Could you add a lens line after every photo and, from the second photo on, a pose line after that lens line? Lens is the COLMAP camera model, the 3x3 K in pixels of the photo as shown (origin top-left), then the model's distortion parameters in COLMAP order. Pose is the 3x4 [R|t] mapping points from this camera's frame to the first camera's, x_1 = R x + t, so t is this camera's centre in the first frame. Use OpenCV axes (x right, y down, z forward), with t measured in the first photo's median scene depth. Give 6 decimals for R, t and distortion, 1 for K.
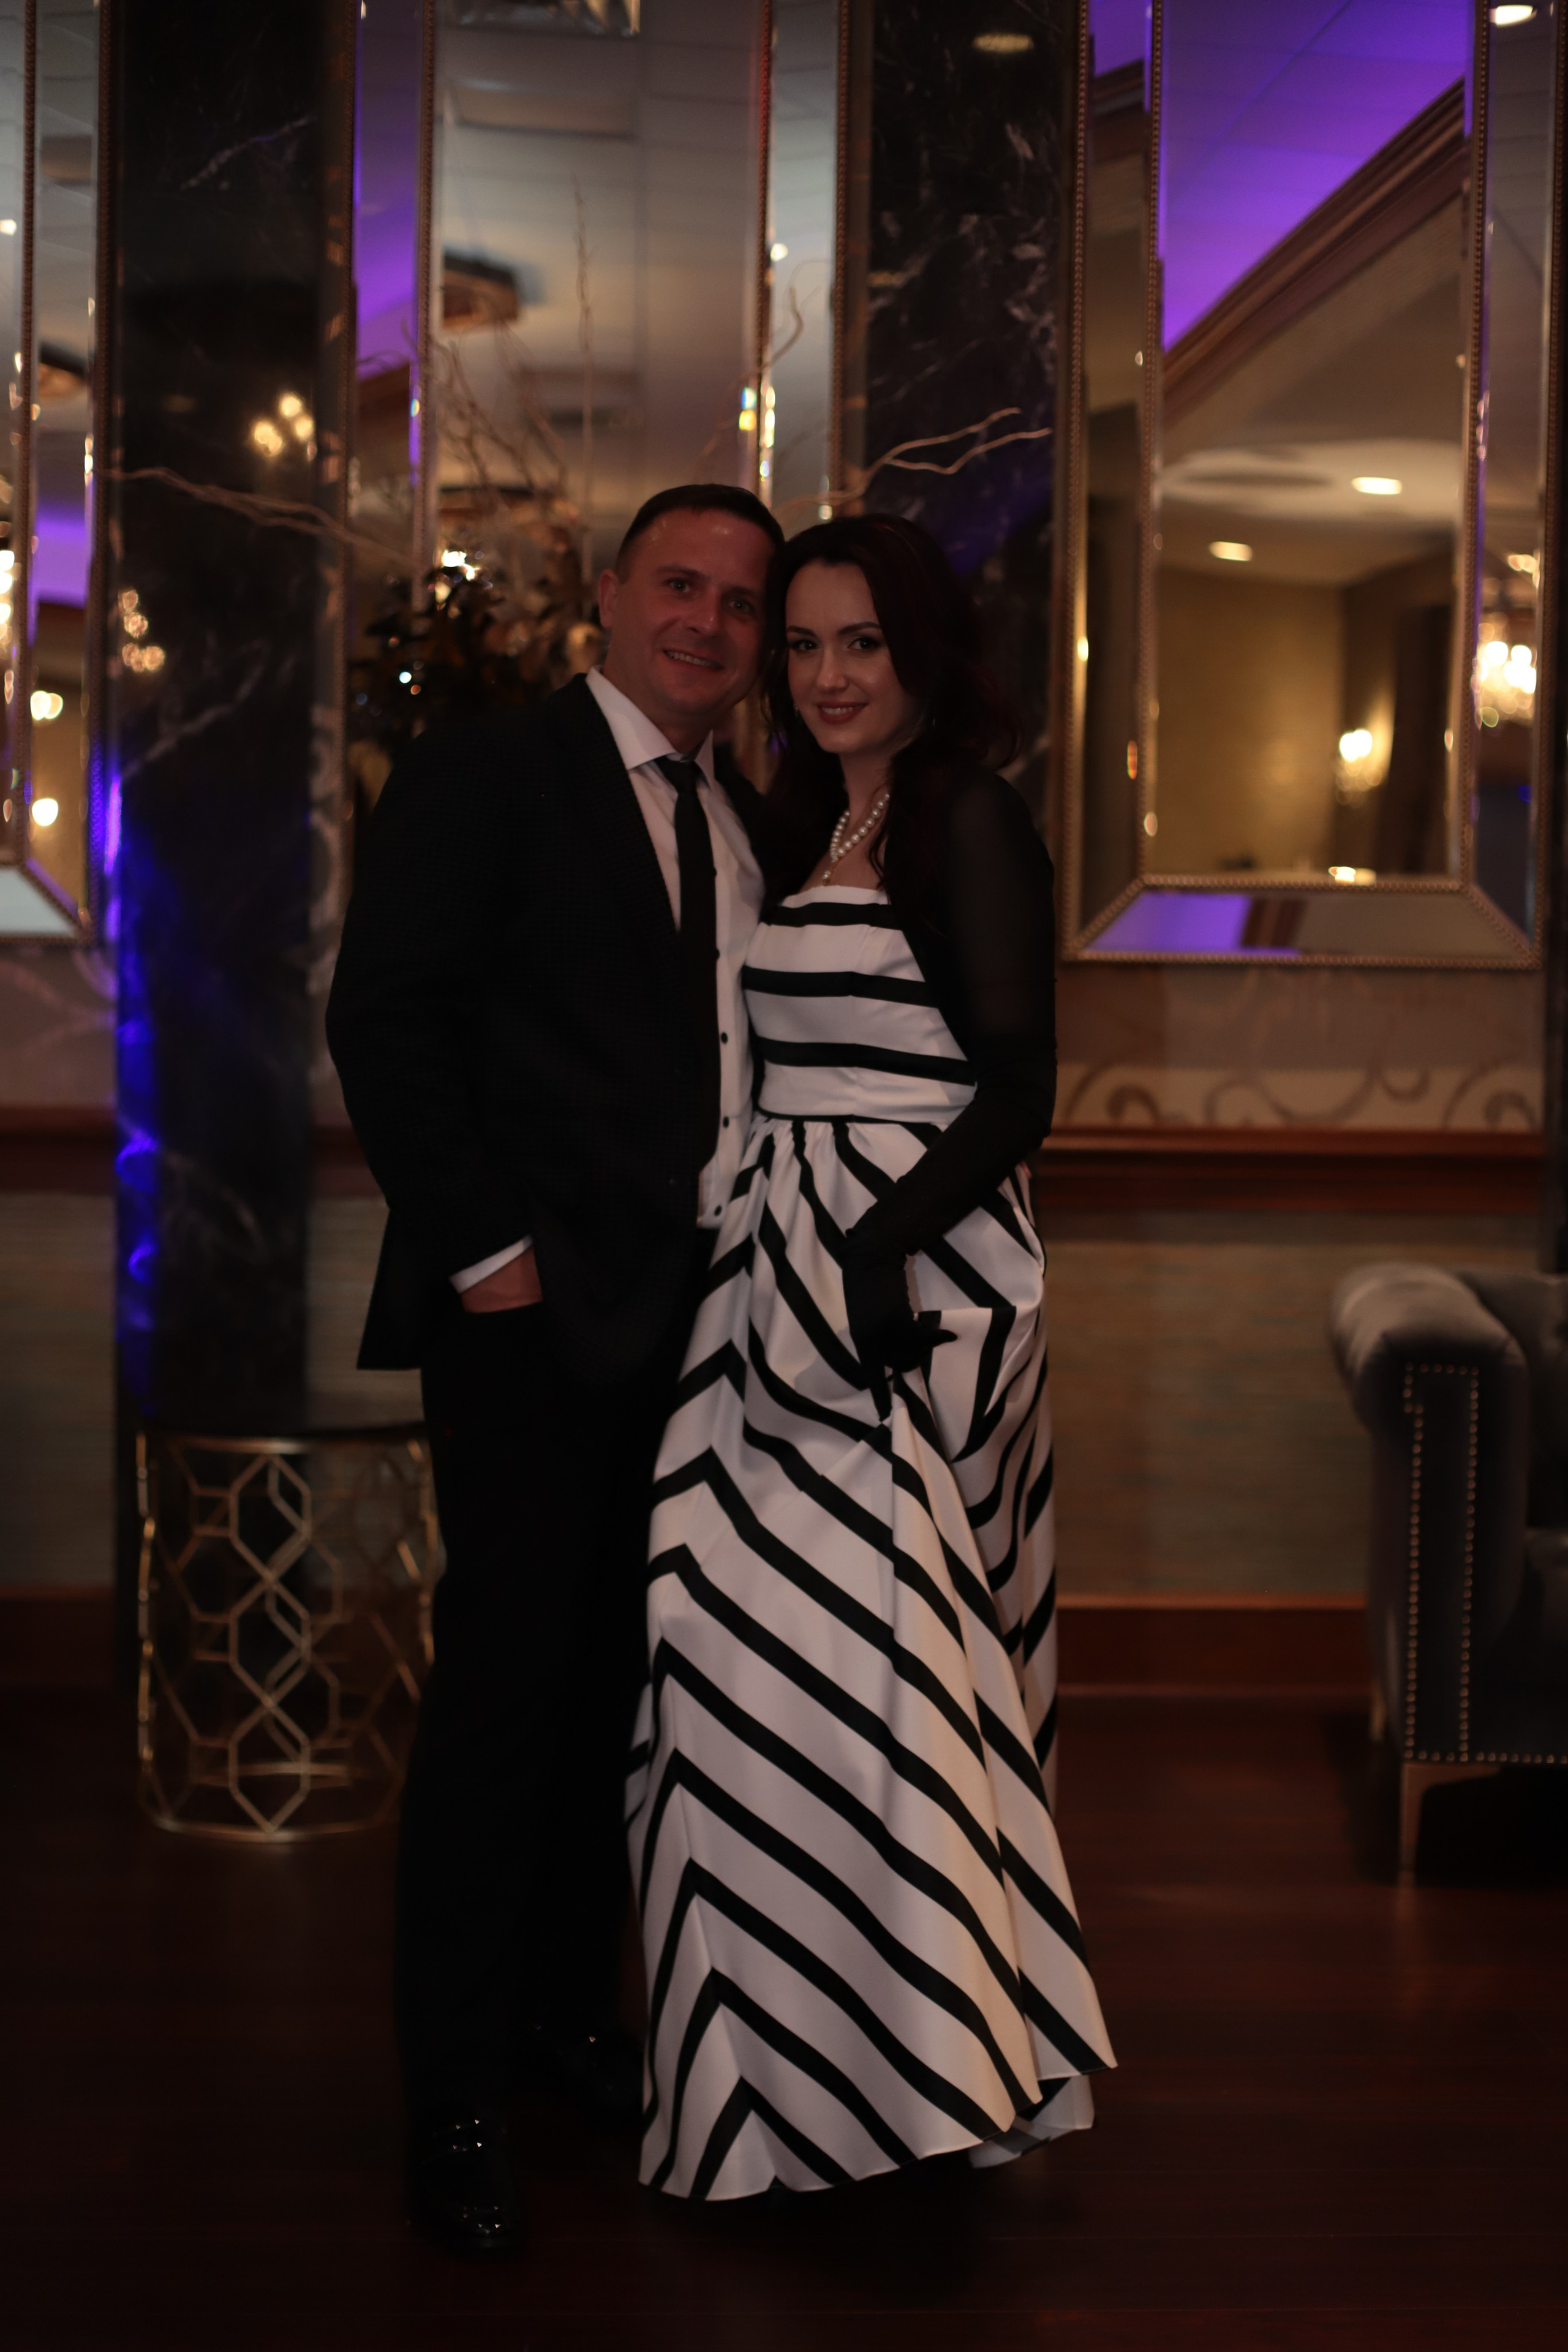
lens RADIAL K [[3482.7, 0, 797.8], [0, 3482.7, 1176.0], [0, 0, 1]] dist [-0.048265, 0.000000]
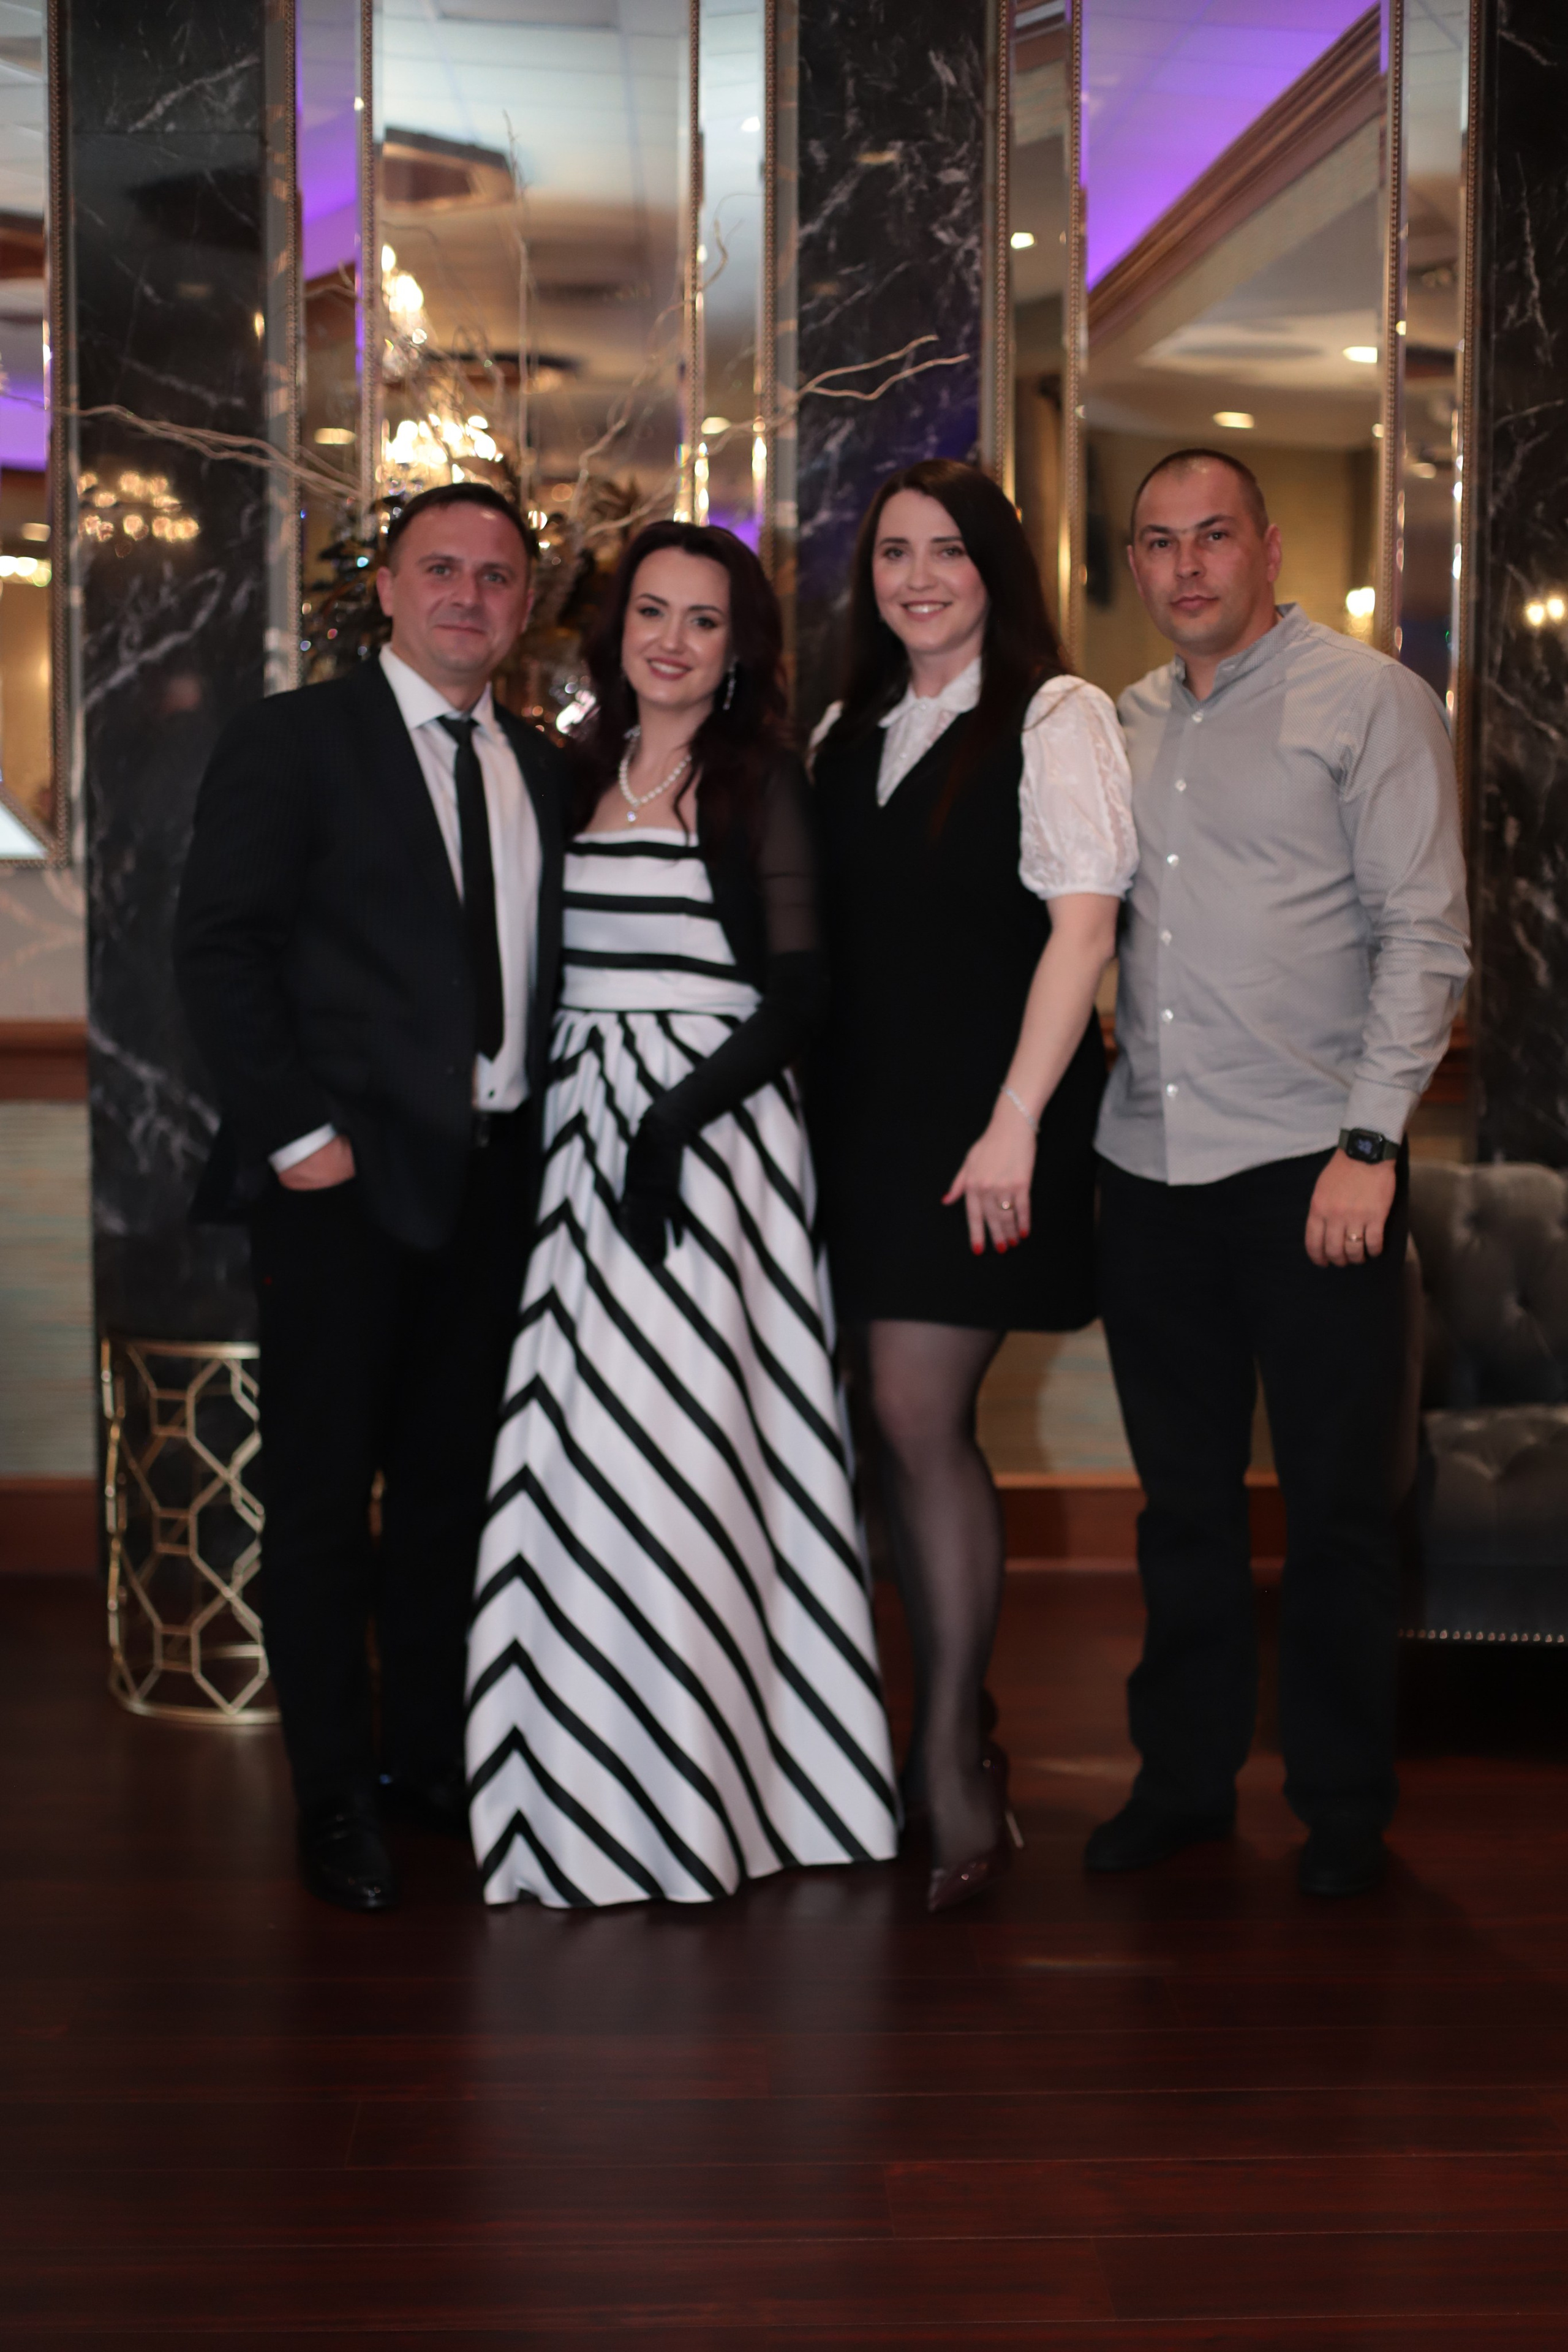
lens RADIAL K [[3482.7, 0, 796.3], [0, 3482.7, 1177.5], [0, 0, 1]] dist [-0.048265, 0.000000]
pose [[0.999735, -0.012677, -0.019216, 0.036218], [0.013518, 0.998928, 0.044263, -0.016189], [0.018634, -0.044511, 0.998835, -0.040061]]
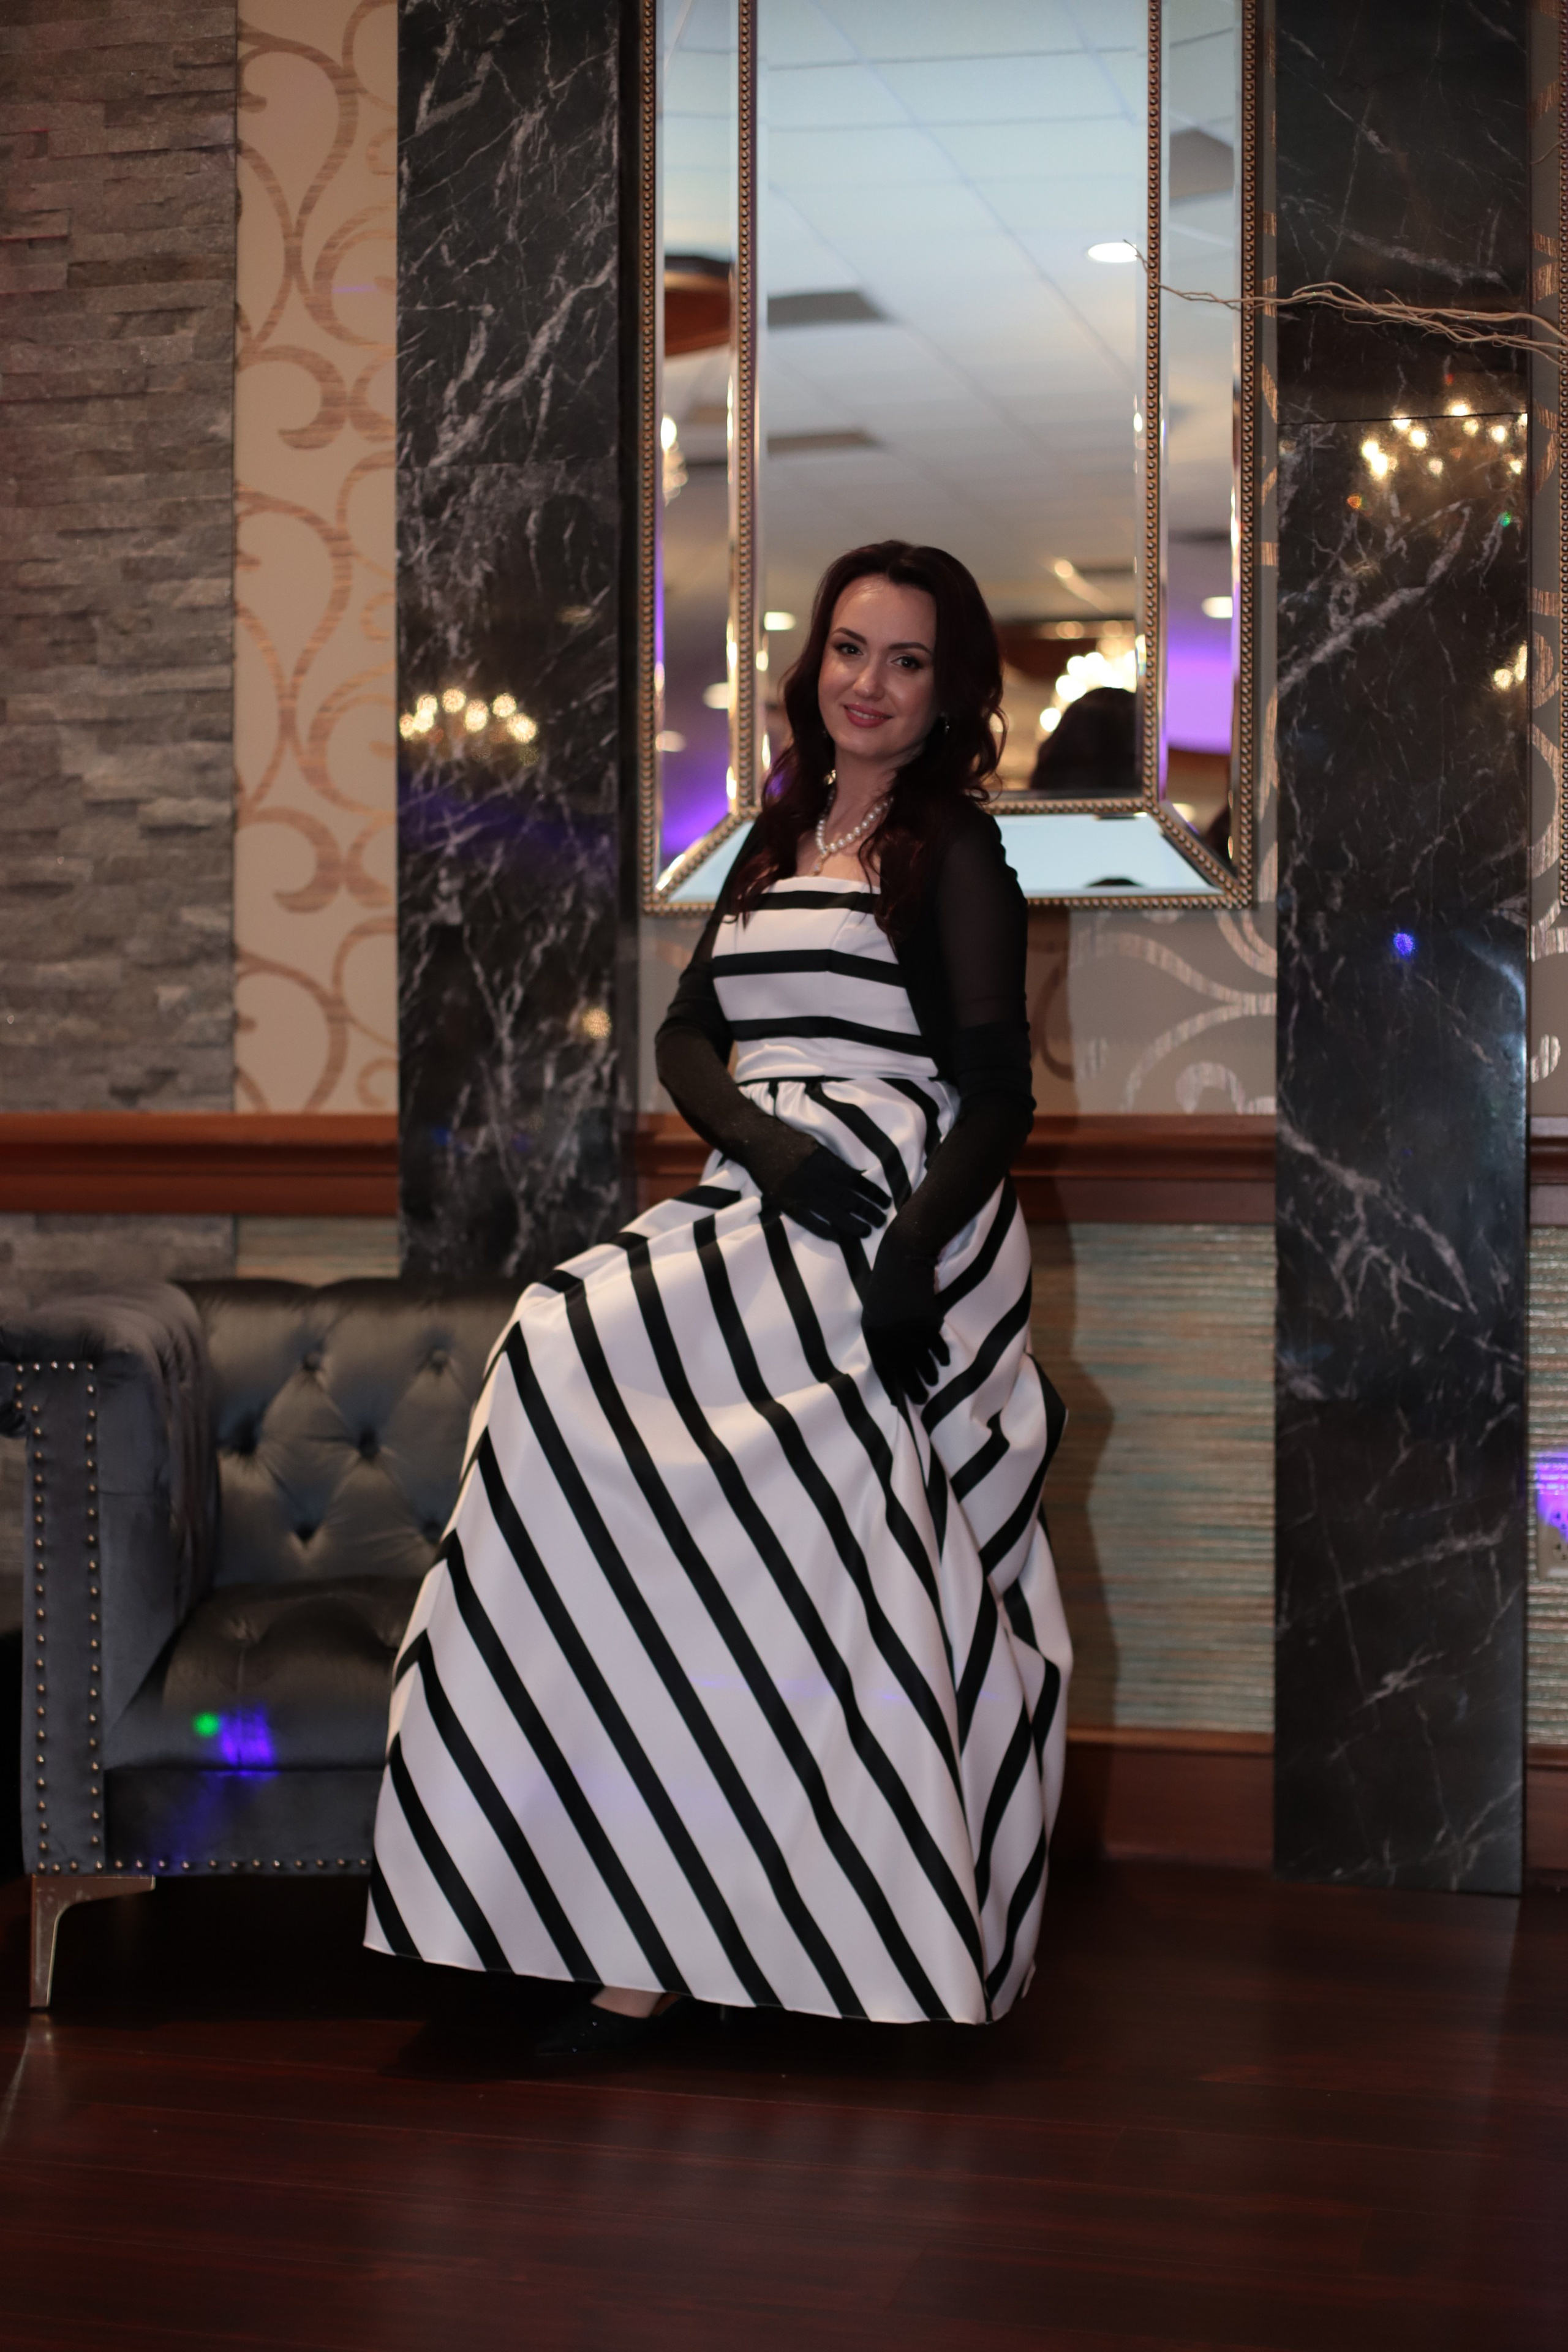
lens RADIAL K [[3482.7, 0, 770.3], [0, 3482.7, 1173.3], [0, 0, 1]] dist [-0.048265, 0.000000]
pose [[0.952350, -0.013294, -0.304717, -0.067498], [-0.001960, 0.998762, -0.049699, 0.032824], [0.305001, 0.047929, 0.951145, 0.229508]]
